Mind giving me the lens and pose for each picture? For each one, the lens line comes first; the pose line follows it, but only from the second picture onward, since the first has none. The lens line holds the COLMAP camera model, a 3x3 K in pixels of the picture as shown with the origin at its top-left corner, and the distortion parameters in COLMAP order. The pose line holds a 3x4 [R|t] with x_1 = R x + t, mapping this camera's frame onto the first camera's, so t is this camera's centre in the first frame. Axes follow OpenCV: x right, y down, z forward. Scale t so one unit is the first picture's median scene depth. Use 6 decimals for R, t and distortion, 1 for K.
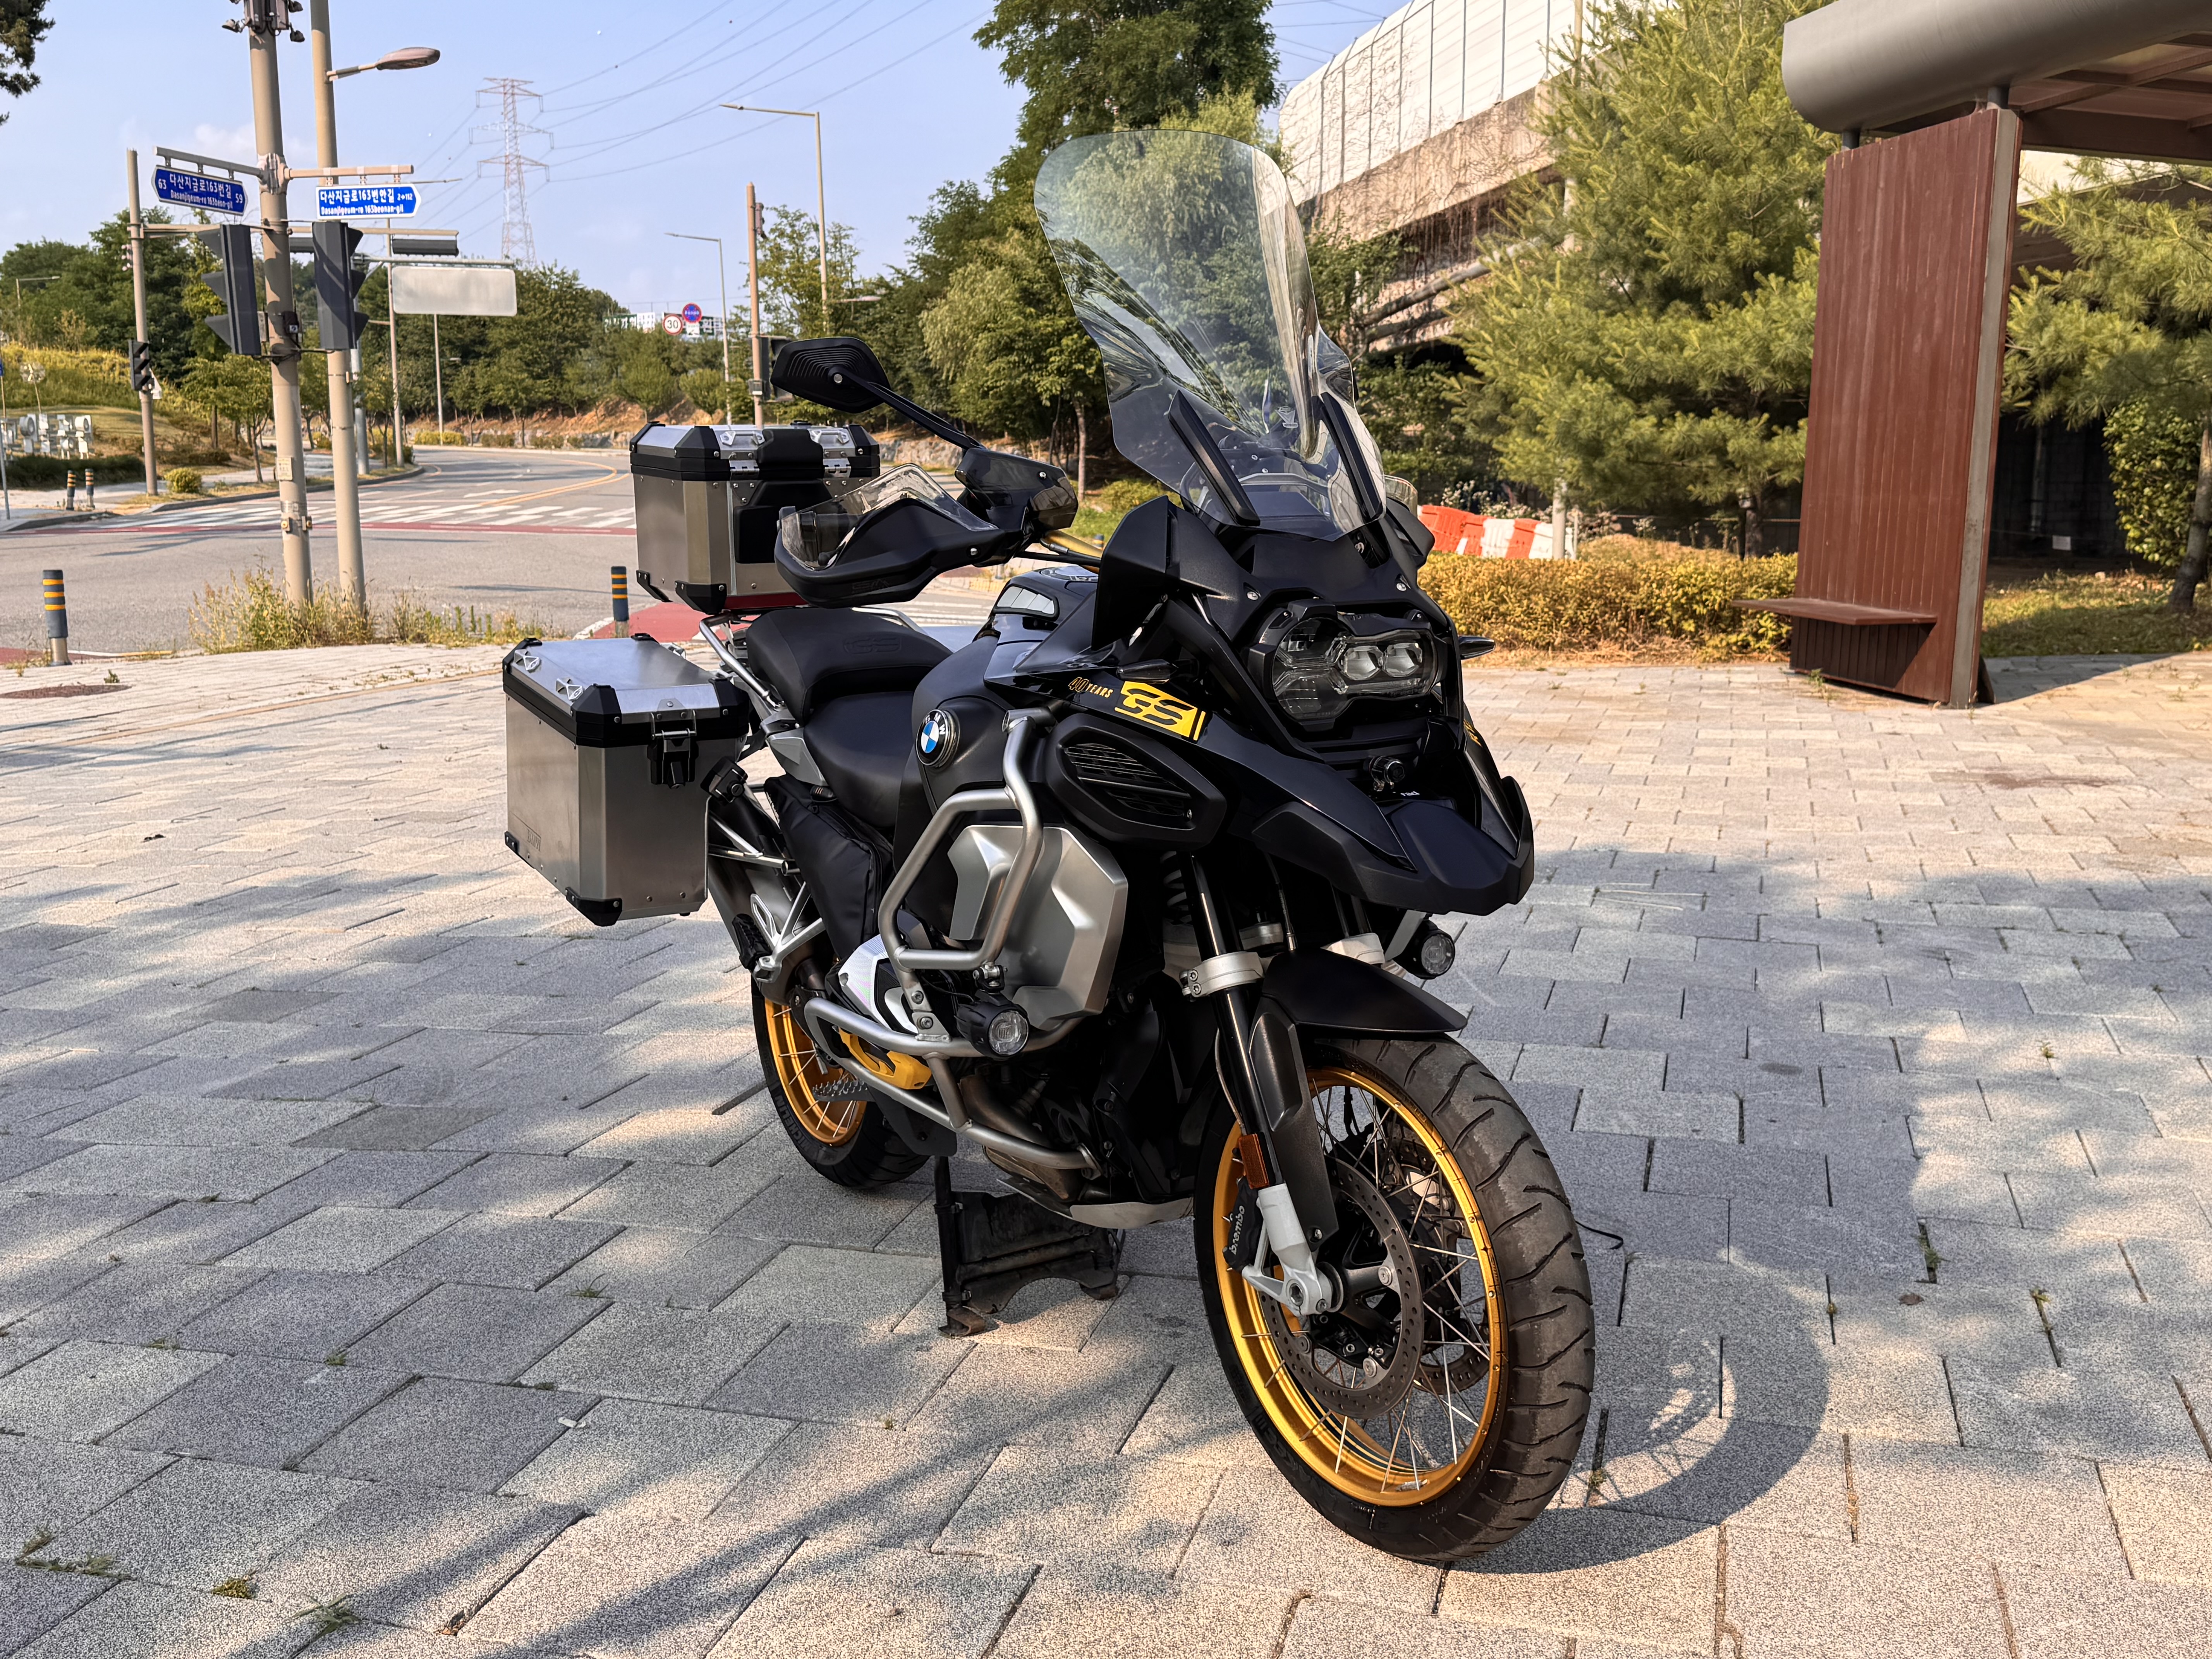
lens RADIAL K [[2149.6, 0, 1097.3], [0, 2149.6, 850.0], [0, 0, 1]] dist [0.055703, 0.000000]
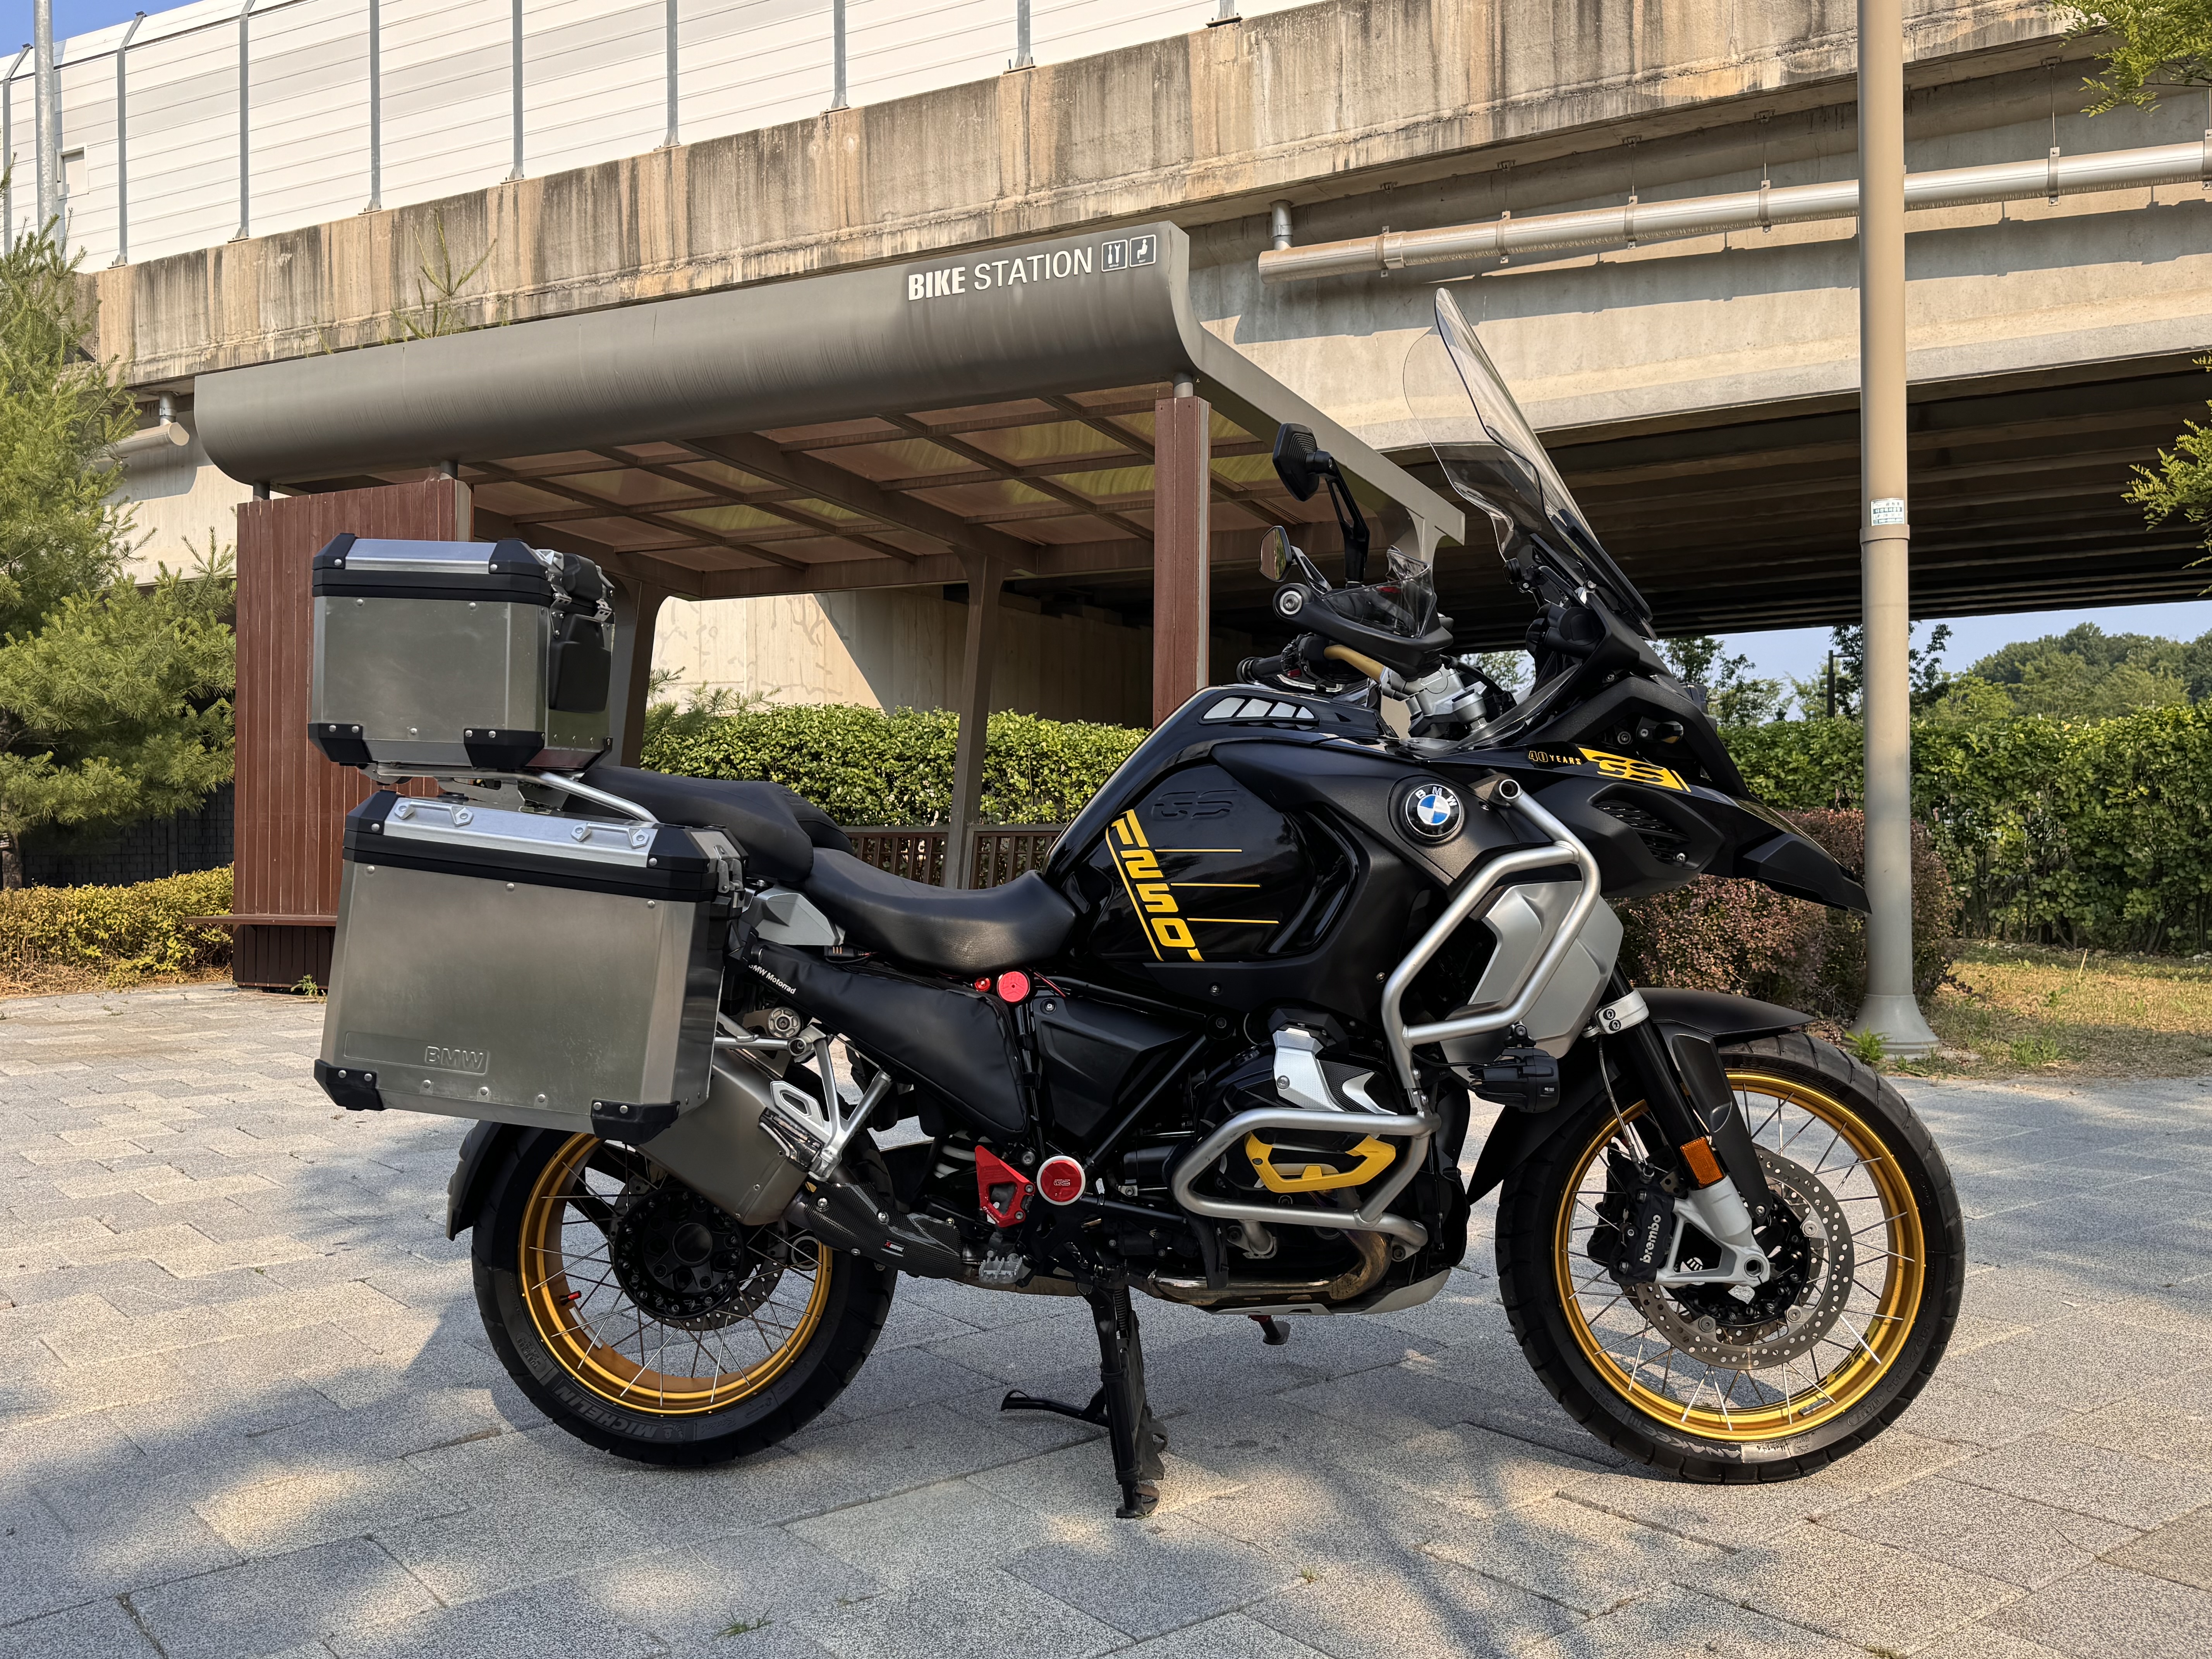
lens RADIAL K [[1963.9, 0, 1109.6], [0, 1963.9, 831.3], [0, 0, 1]] dist [0.067514, -0.119998]
pose [[0.575304, 0.004377, 0.817928, -0.173157], [0.147993, 0.982924, -0.109354, 0.006903], [-0.804440, 0.183959, 0.564832, 0.110478]]
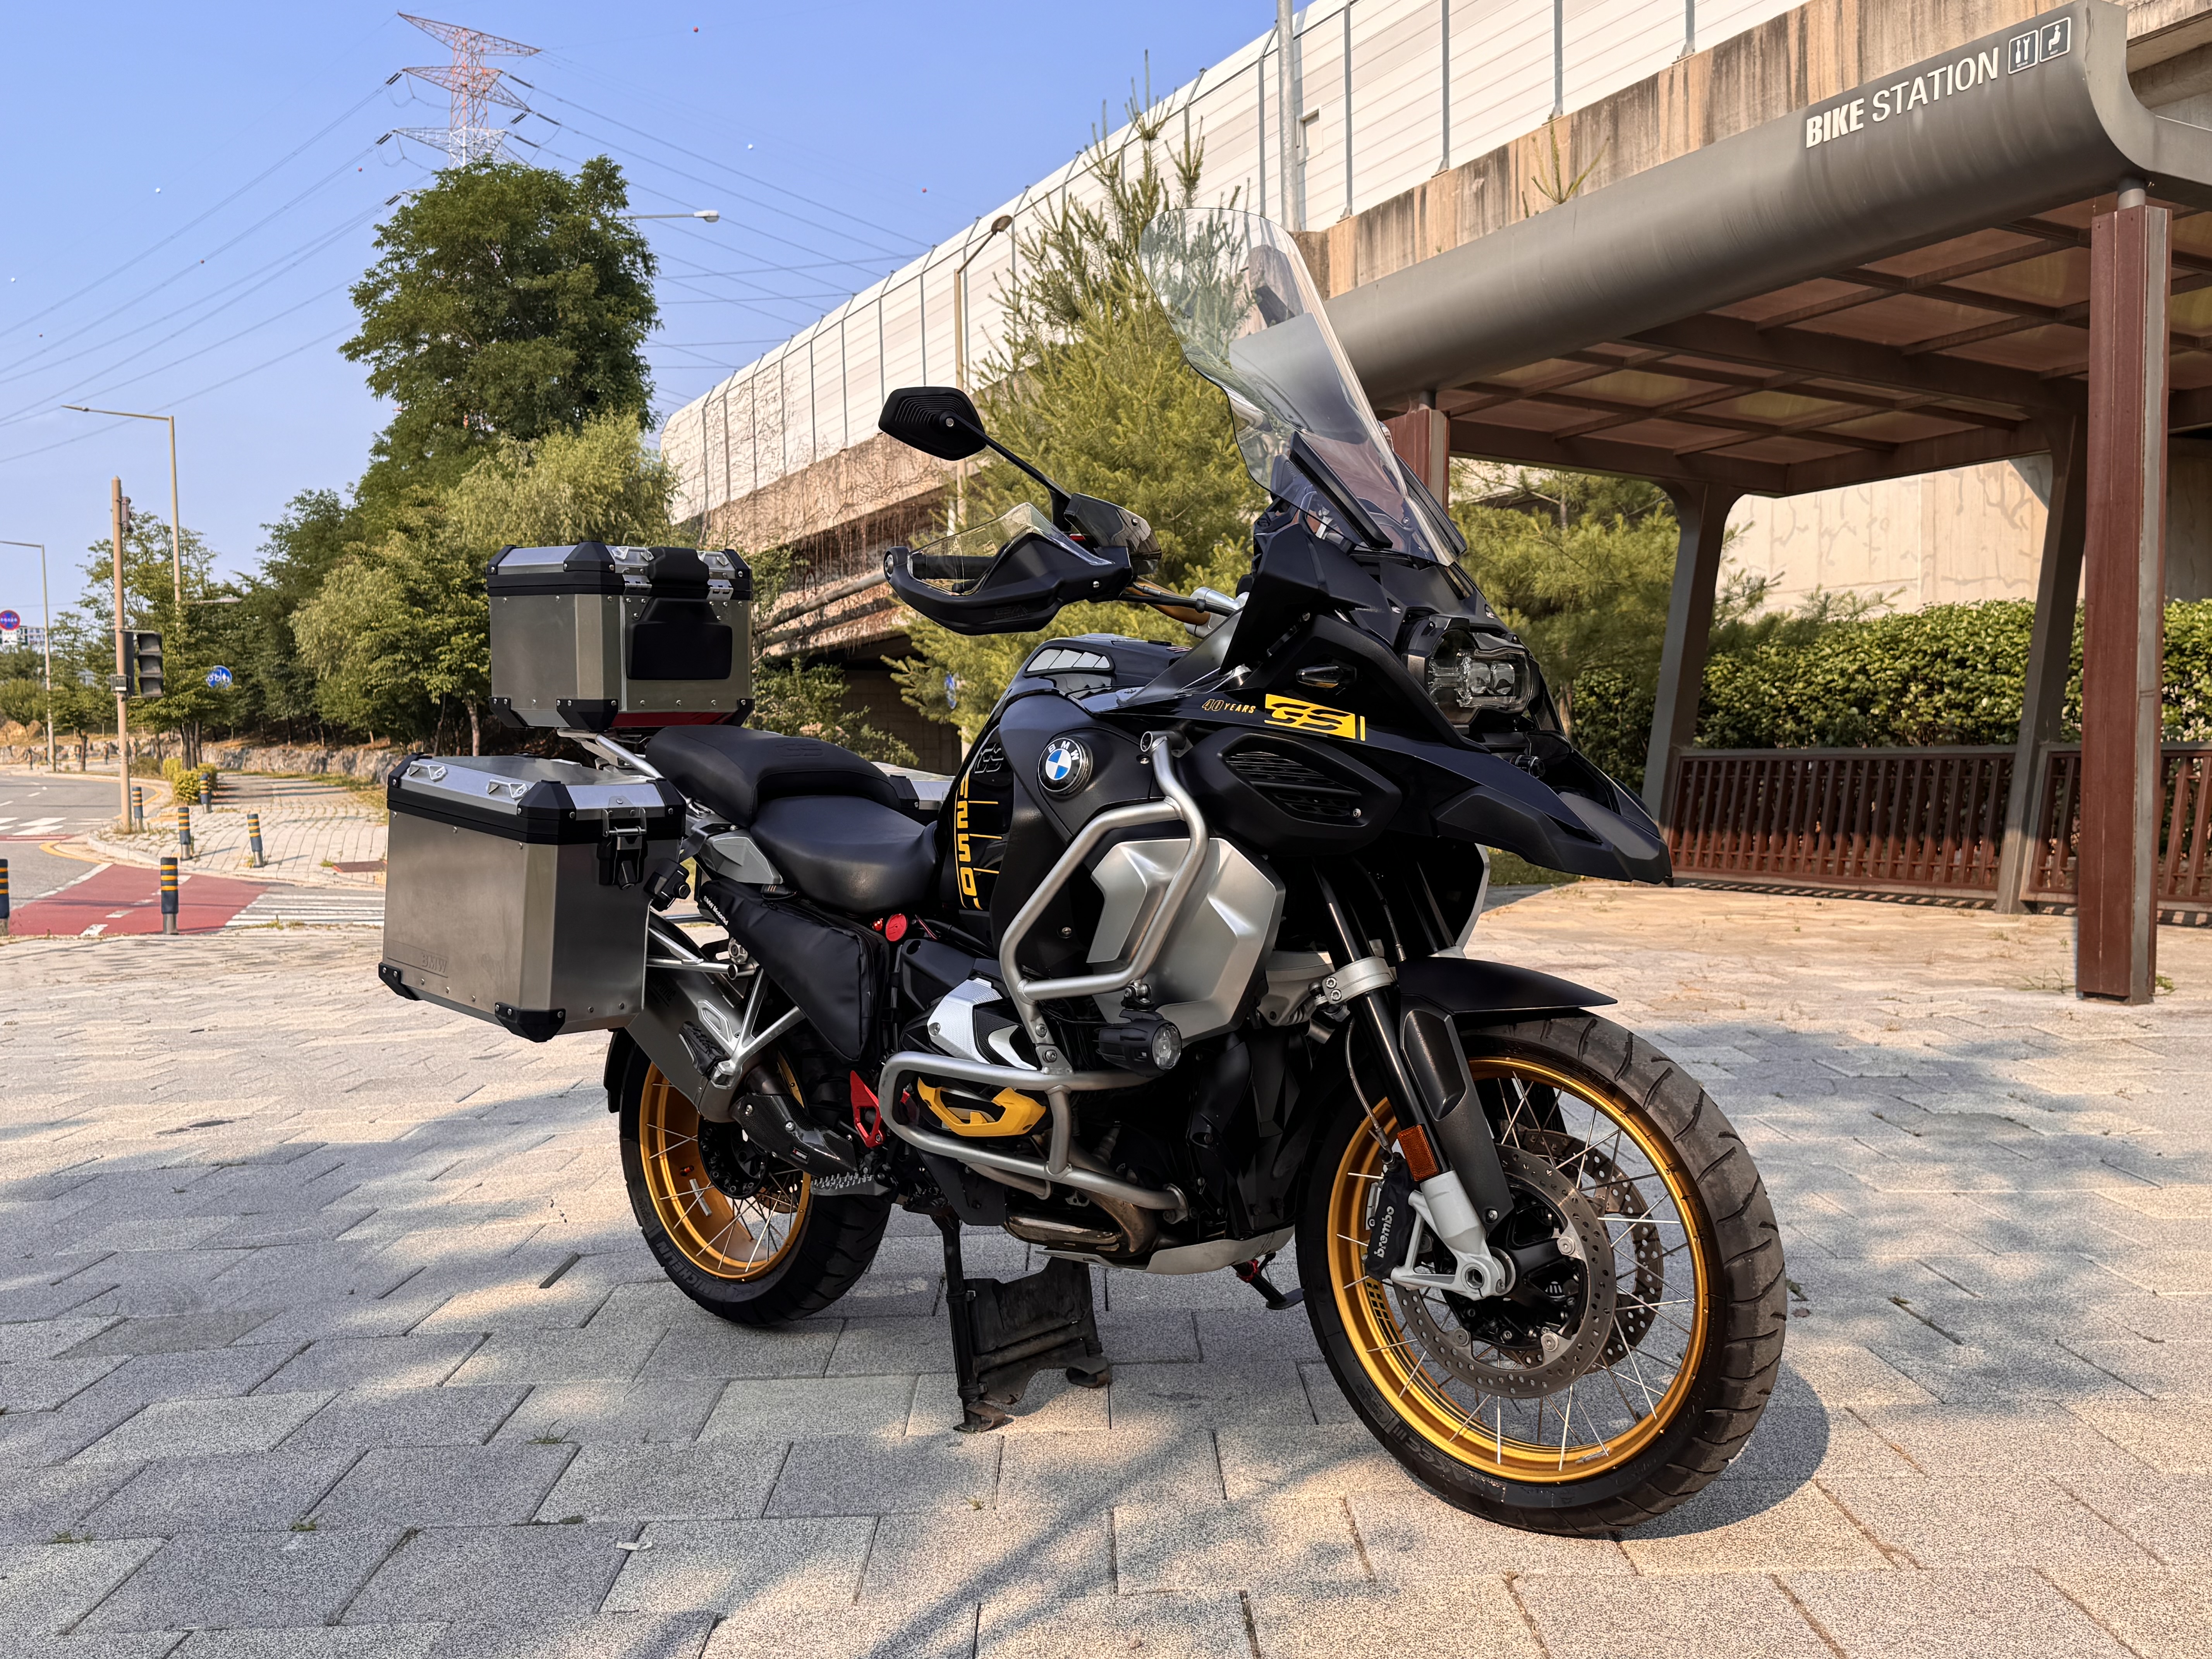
lens RADIAL K [[2105.6, 0, 1111.3], [0, 2105.6, 848.1], [0, 0, 1]] dist [0.045967, 0.000000]
pose [[0.954085, -0.020969, 0.298800, -0.064914], [0.063684, 0.988940, -0.133945, 0.022344], [-0.292687, 0.146824, 0.944869, 0.011827]]
